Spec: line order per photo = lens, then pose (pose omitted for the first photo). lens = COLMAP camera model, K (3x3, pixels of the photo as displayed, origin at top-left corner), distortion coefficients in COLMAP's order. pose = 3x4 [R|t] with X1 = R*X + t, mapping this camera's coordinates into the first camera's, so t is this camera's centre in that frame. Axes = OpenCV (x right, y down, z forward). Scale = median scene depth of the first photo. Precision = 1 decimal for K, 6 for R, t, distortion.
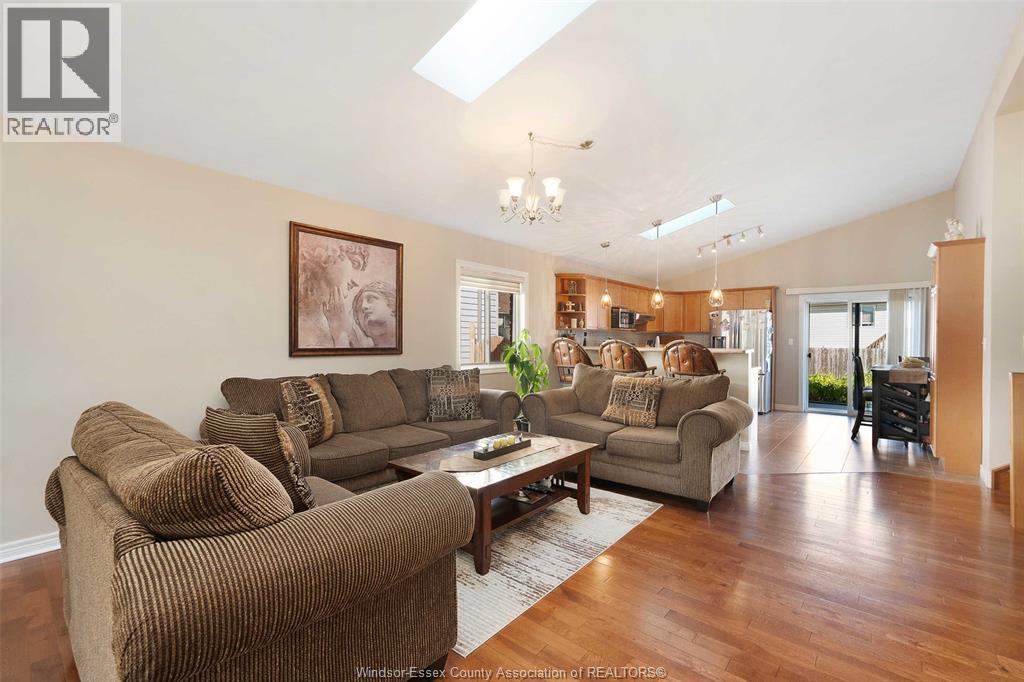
lens RADIAL K [[449.9, 0, 516.0], [0, 449.9, 342.6], [0, 0, 1]] dist [-0.001957, -0.000192]
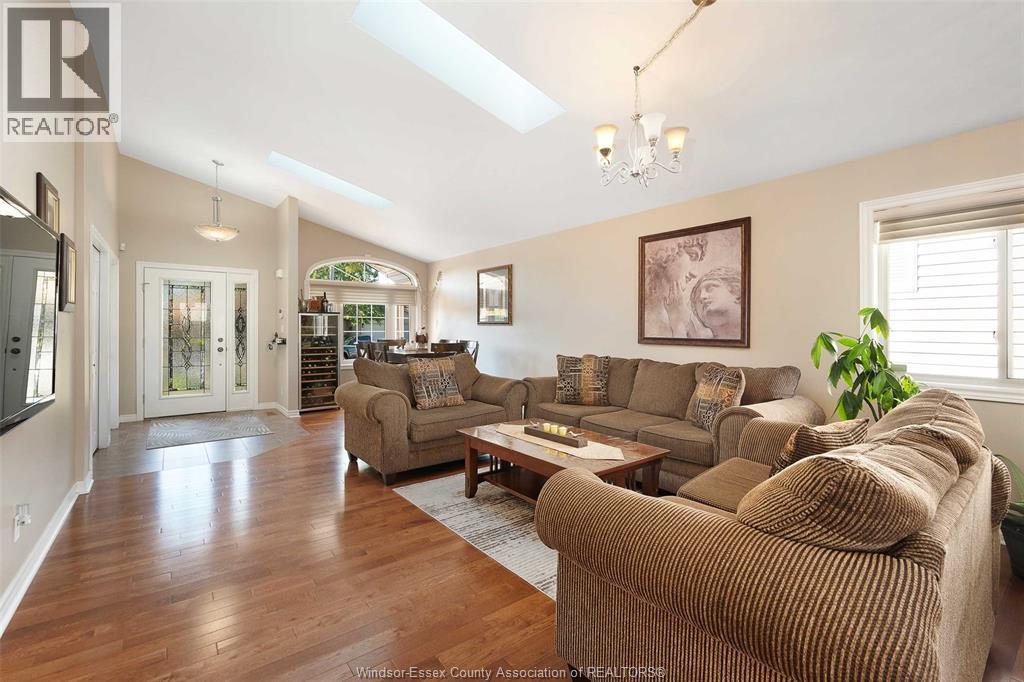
lens RADIAL K [[444.2, 0, 508.0], [0, 444.2, 325.3], [0, 0, 1]] dist [0.003425, 0.001163]
pose [[-0.222708, -0.012536, -0.974805, 0.758393], [-0.014183, 0.999853, -0.009618, -0.002690], [0.974782, 0.011683, -0.222853, 0.866226]]
